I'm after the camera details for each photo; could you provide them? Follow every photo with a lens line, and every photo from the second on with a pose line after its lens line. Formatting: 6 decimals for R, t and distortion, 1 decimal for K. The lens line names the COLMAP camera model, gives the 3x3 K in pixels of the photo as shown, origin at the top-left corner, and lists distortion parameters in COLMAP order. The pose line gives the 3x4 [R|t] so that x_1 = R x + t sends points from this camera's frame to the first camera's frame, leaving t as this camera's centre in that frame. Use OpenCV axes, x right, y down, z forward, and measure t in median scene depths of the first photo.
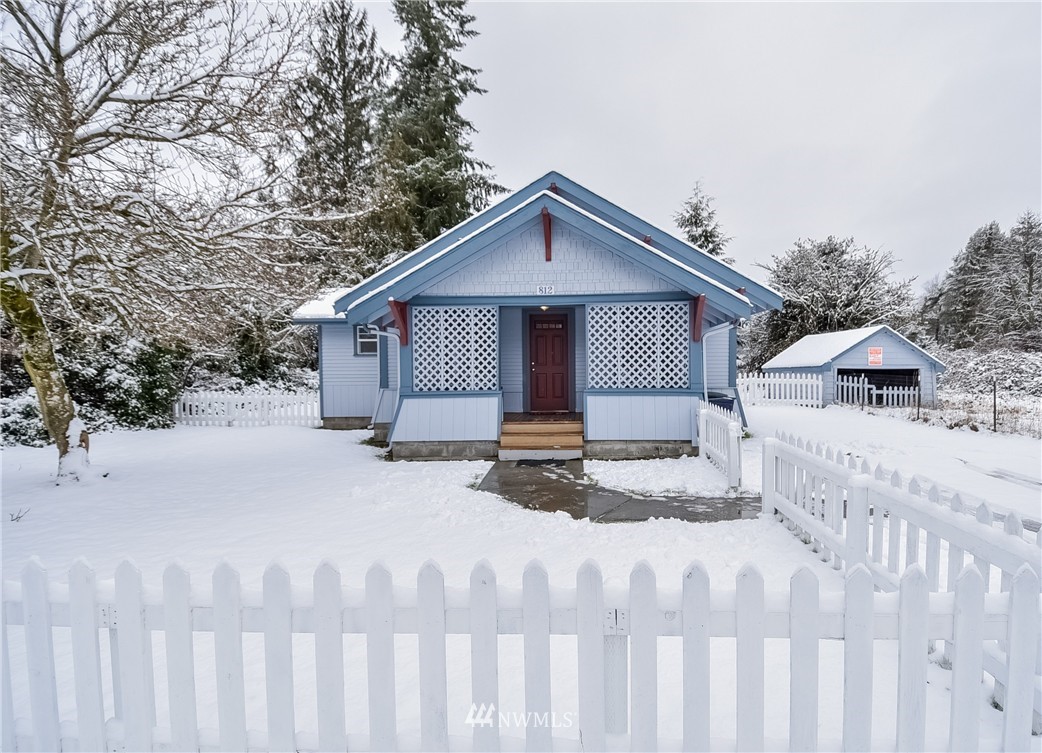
lens RADIAL K [[510.8, 0, 521.5], [0, 510.8, 383.5], [0, 0, 1]] dist [0.000685, -0.001394]
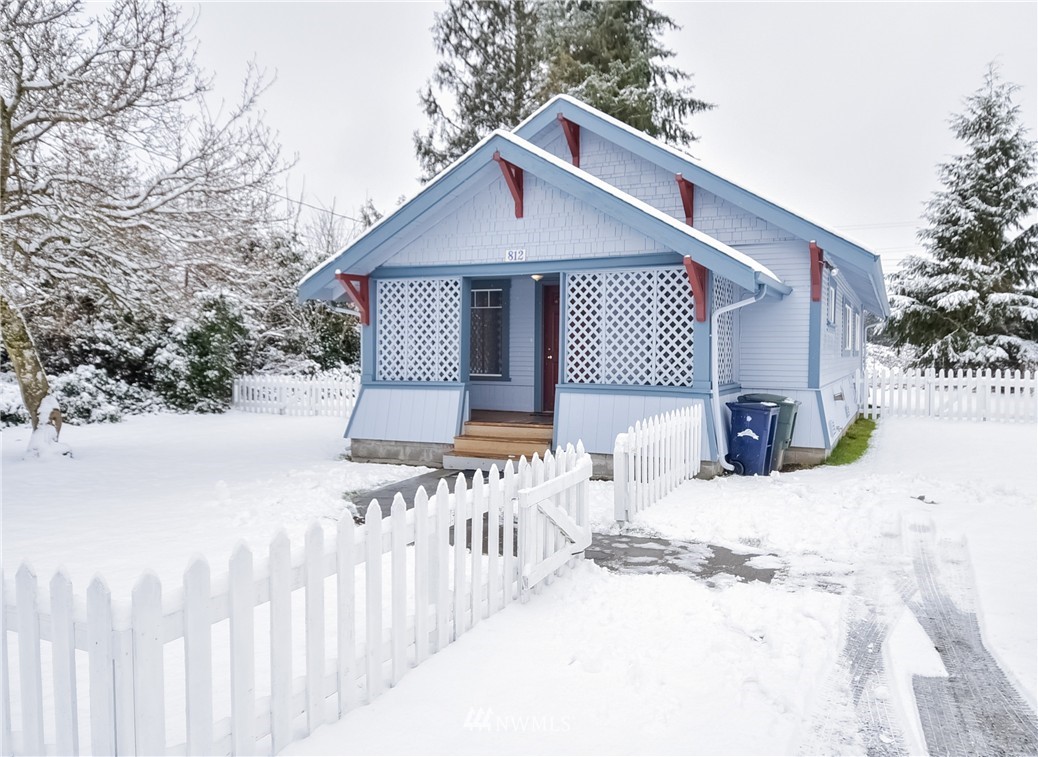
lens RADIAL K [[690.7, 0, 519.1], [0, 690.7, 372.6], [0, 0, 1]] dist [0.012049, 0.000415]
pose [[0.939187, 0.025875, -0.342431, 0.271832], [-0.026704, 0.999641, 0.002294, -0.004196], [0.342367, 0.006990, 0.939540, 0.007427]]
